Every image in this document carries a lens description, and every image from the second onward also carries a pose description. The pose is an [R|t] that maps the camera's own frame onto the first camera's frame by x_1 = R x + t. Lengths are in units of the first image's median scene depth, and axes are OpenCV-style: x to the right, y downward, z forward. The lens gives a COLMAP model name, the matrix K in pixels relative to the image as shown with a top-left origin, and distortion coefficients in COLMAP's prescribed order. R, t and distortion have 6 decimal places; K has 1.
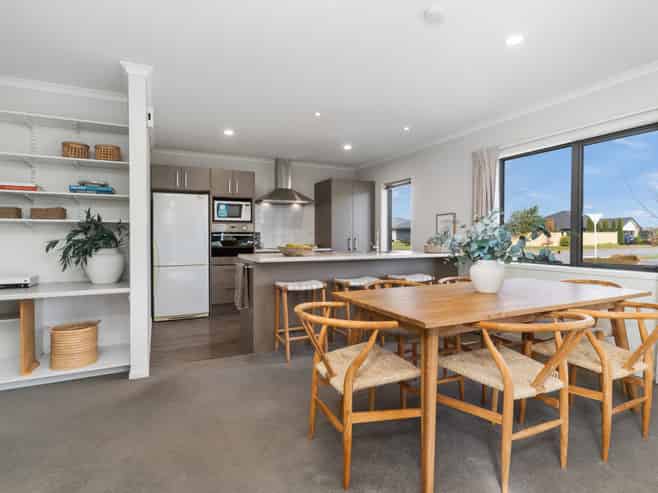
lens RADIAL K [[336.3, 0, 329.0], [0, 336.3, 246.5], [0, 0, 1]] dist [0.032862, 0.000039]
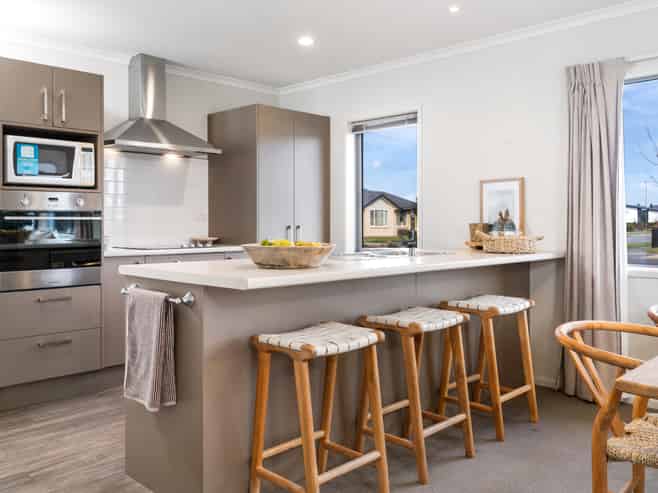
lens RADIAL K [[565.7, 0, 329.0], [0, 565.7, 246.5], [0, 0, 1]] dist [-0.005281, -0.001976]
pose [[0.948787, -0.012959, 0.315649, -0.176216], [0.009317, 0.999872, 0.013045, -0.004487], [-0.315778, -0.009436, 0.948786, 0.208820]]
